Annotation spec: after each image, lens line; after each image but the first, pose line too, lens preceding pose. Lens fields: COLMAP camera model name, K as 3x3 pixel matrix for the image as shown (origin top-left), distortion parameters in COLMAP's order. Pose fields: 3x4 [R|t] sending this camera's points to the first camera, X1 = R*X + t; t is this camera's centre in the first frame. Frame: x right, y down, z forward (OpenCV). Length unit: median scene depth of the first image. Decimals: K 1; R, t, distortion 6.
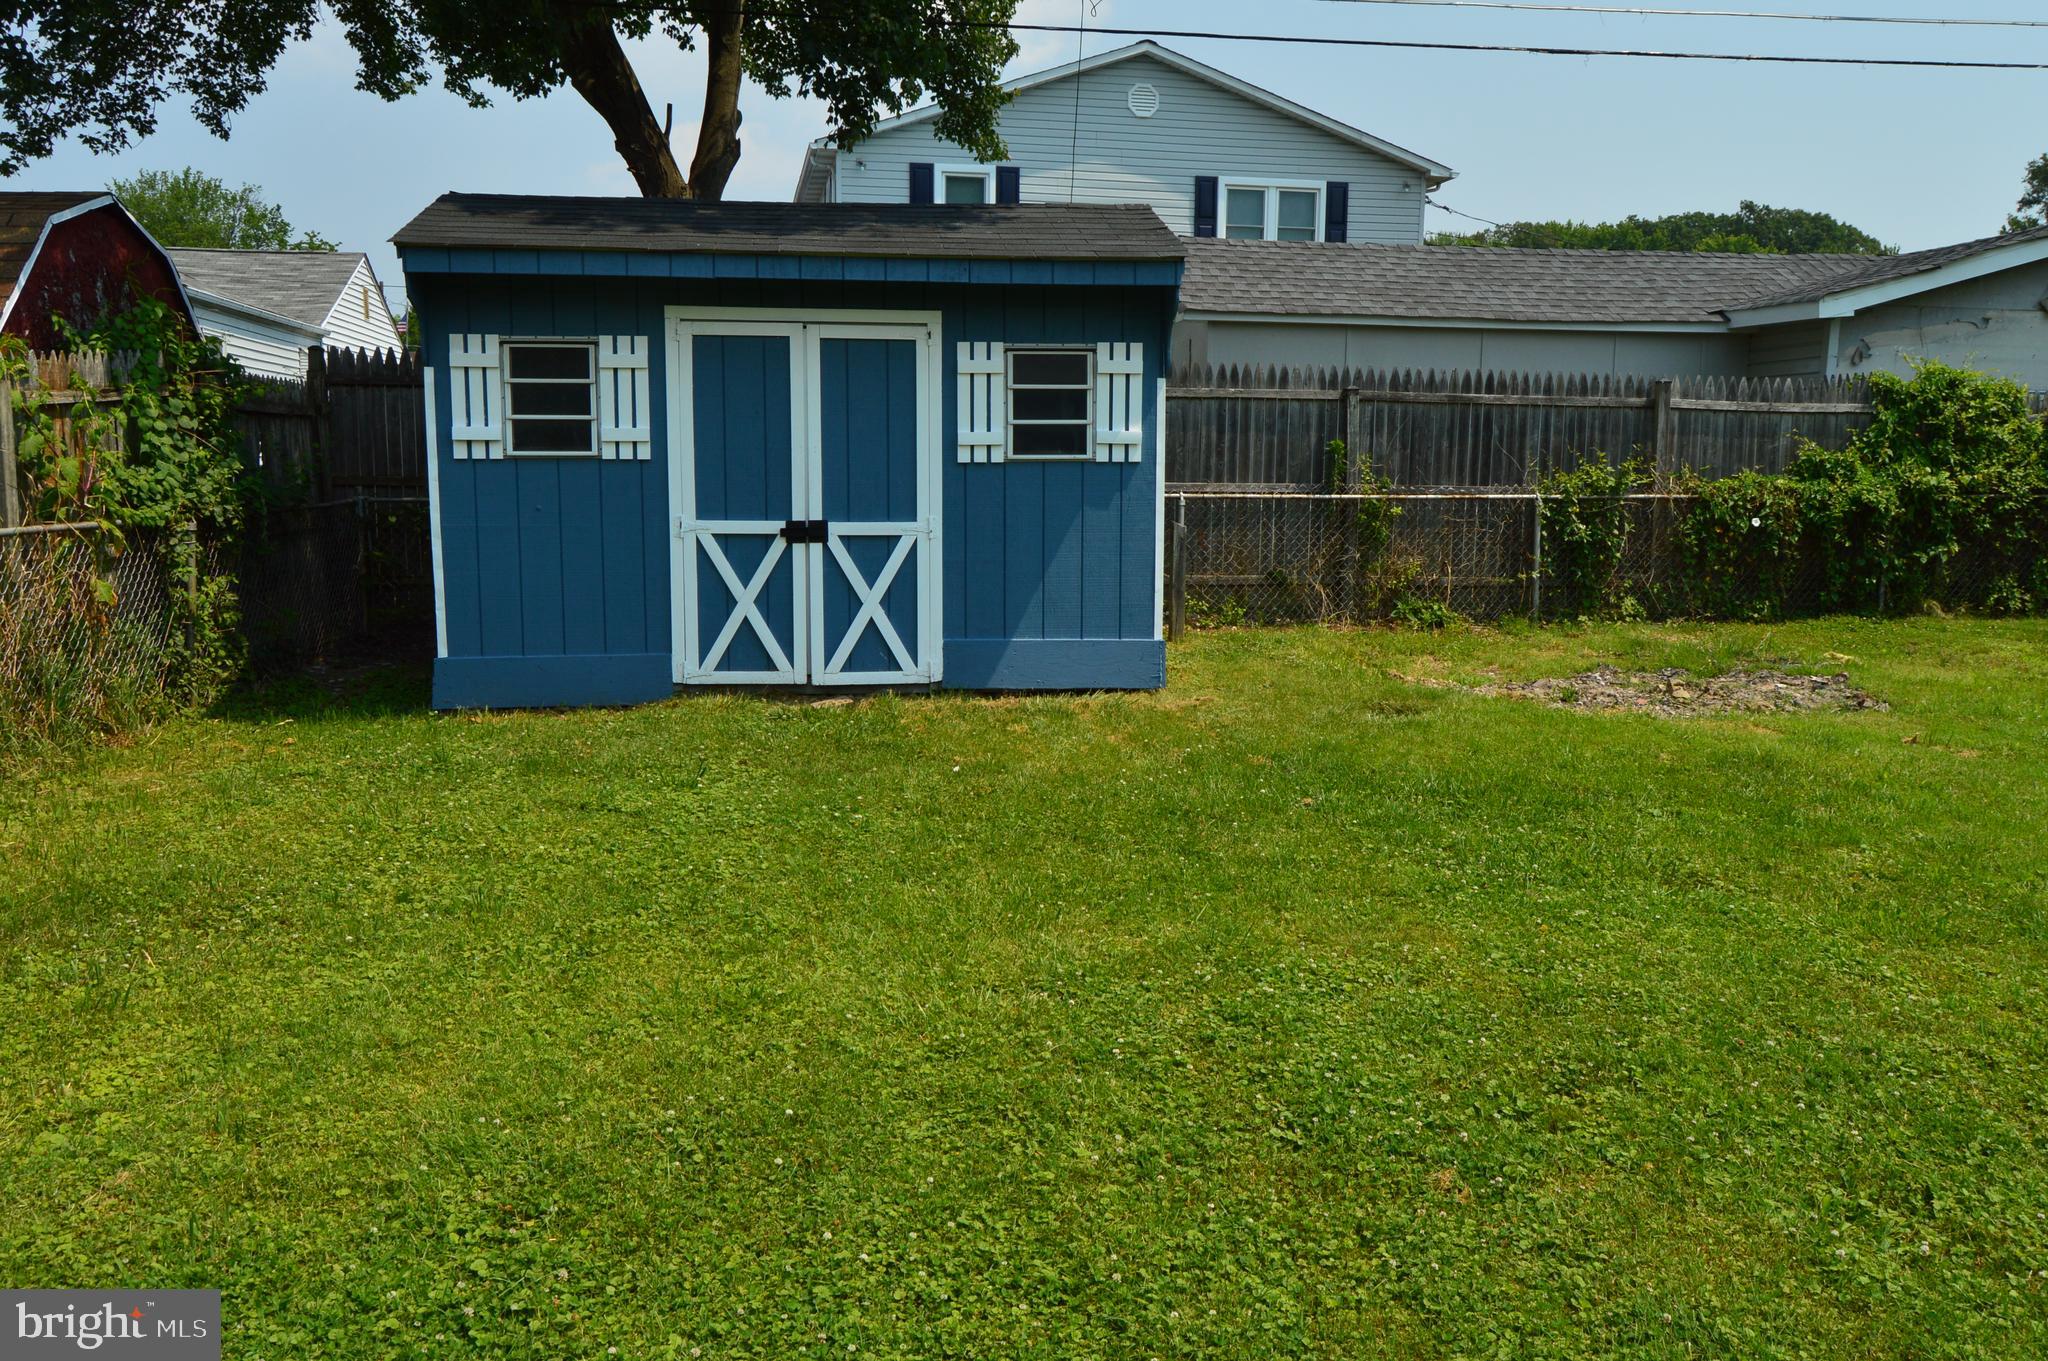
lens RADIAL K [[1608.0, 0, 1041.8], [0, 1608.0, 675.8], [0, 0, 1]] dist [-0.010474, 0.001614]
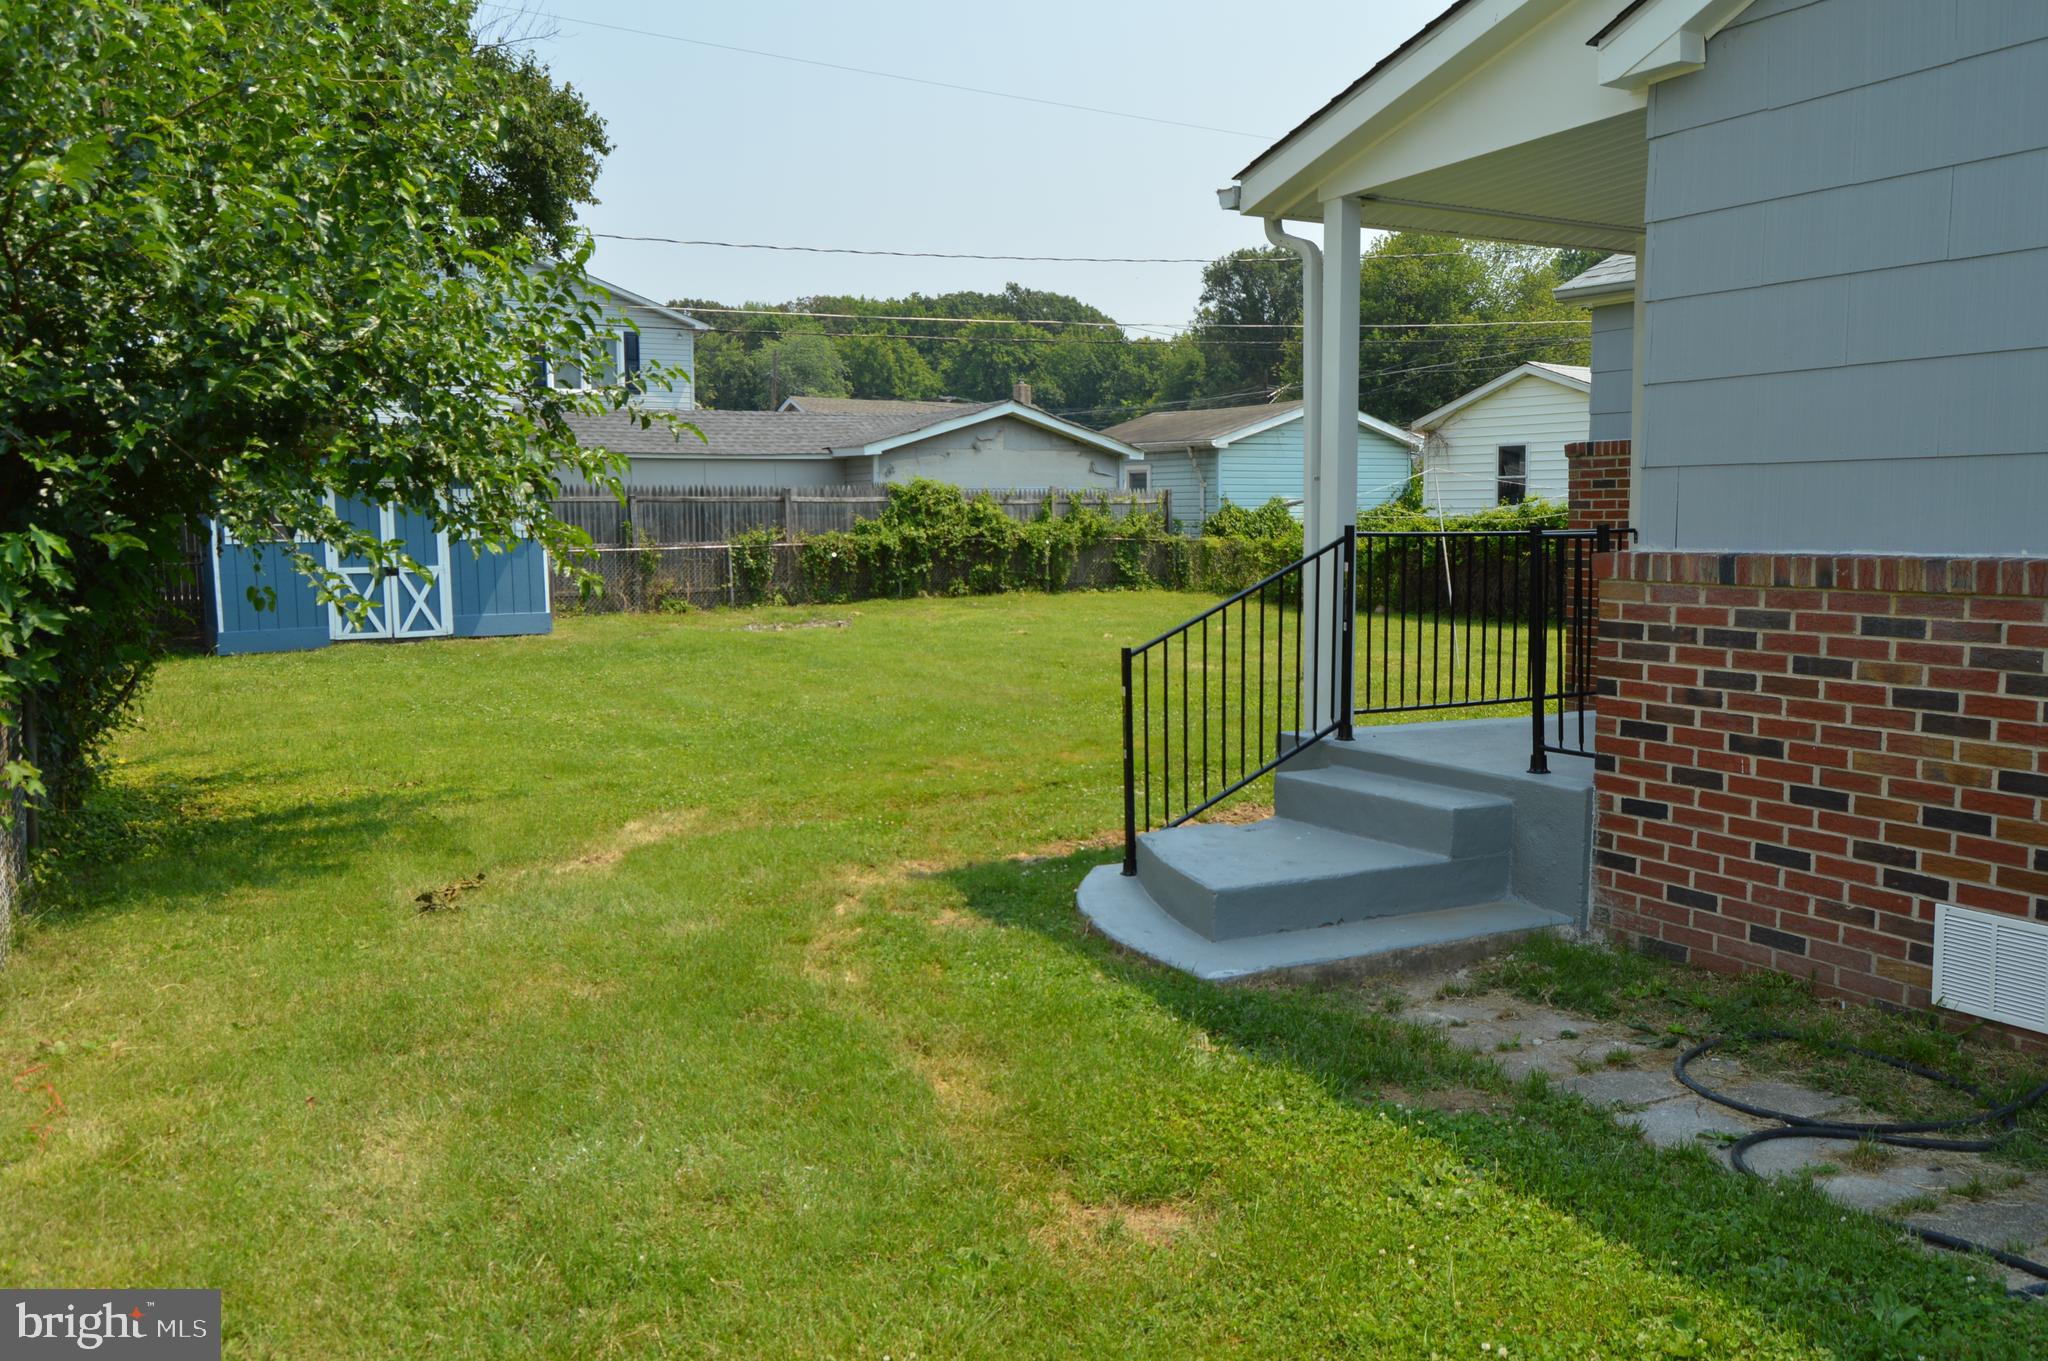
lens RADIAL K [[1608.0, 0, 1040.7], [0, 1608.0, 687.8], [0, 0, 1]] dist [-0.010474, 0.001614]
pose [[0.918909, -0.063203, 0.389374, -0.130740], [0.072776, 0.997300, -0.009867, 0.113868], [-0.387699, 0.037404, 0.921027, -1.006331]]
